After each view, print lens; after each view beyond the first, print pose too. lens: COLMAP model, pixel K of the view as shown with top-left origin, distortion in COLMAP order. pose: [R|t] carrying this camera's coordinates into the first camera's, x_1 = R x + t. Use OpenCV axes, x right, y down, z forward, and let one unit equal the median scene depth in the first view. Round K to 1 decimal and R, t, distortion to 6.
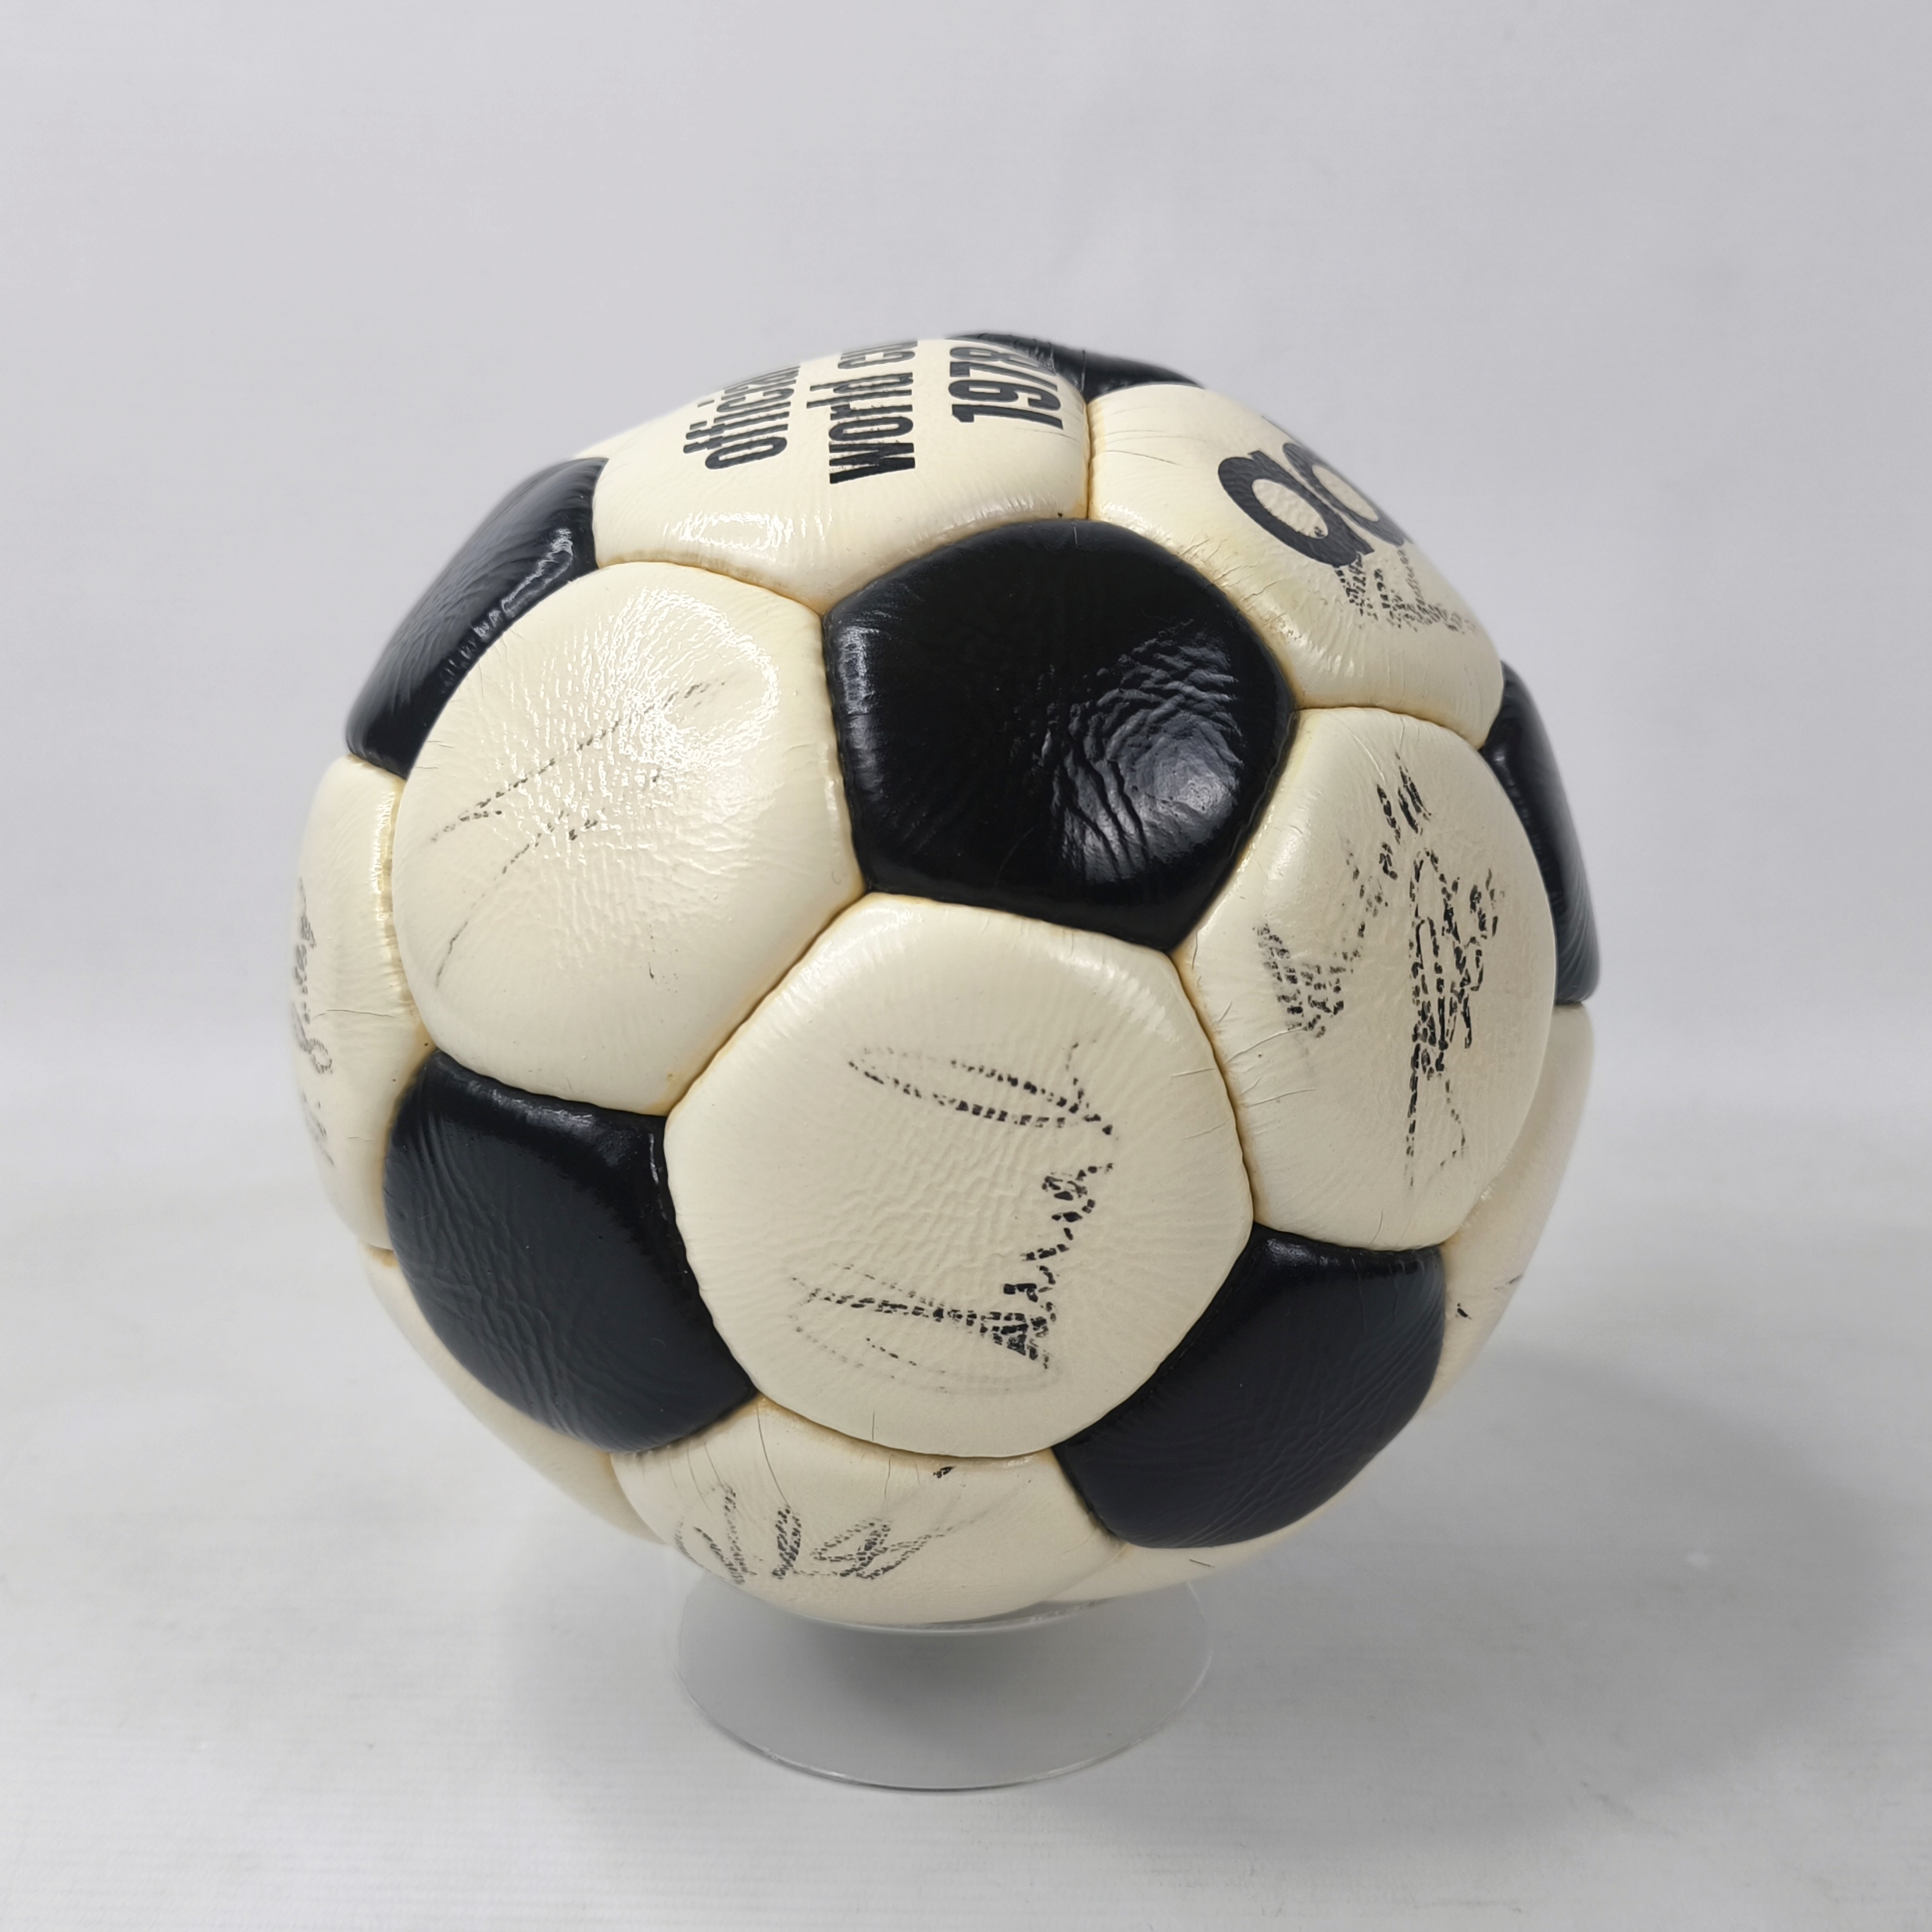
lens RADIAL K [[2153.1, 0, 1012.0], [0, 2153.1, 1022.8], [0, 0, 1]] dist [0.228185, -1.265466]
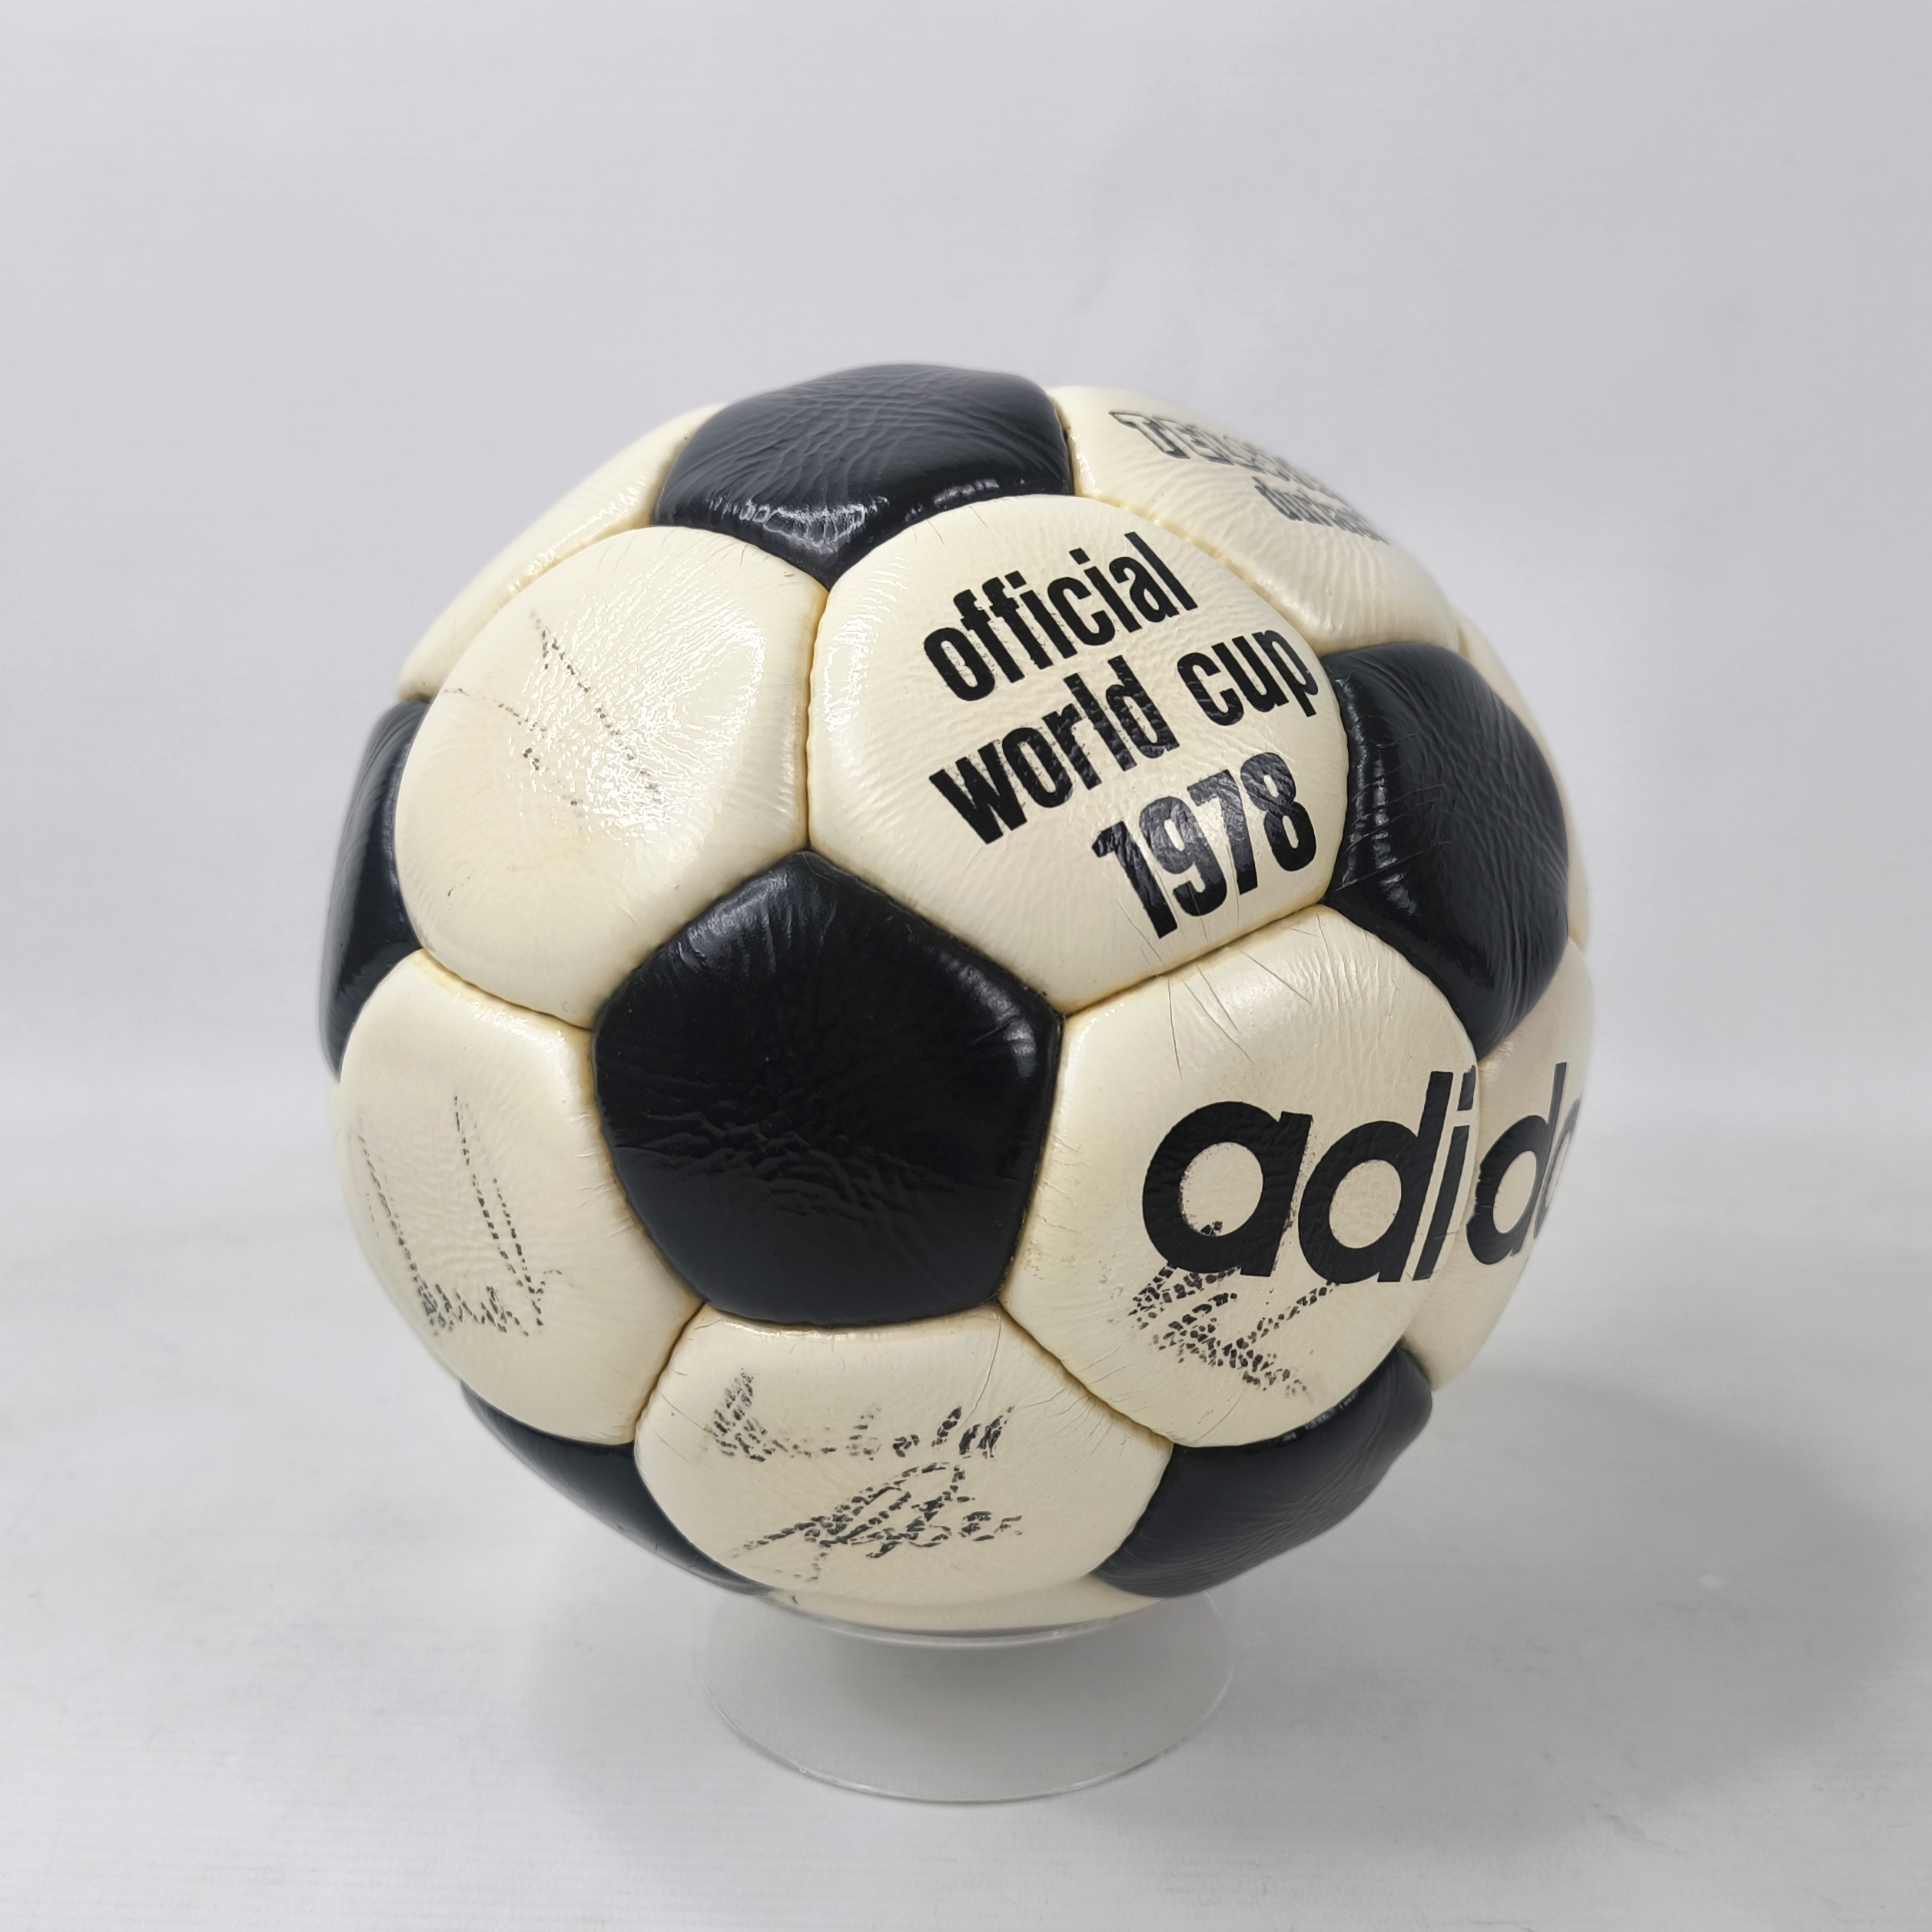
lens RADIAL K [[2153.1, 0, 1012.0], [0, 2153.1, 1022.8], [0, 0, 1]] dist [0.228185, -1.265466]
pose [[0.458586, 0.882669, -0.102926, 0.124945], [-0.719219, 0.436682, 0.540402, -0.736203], [0.521942, -0.173794, 0.835088, 0.209784]]
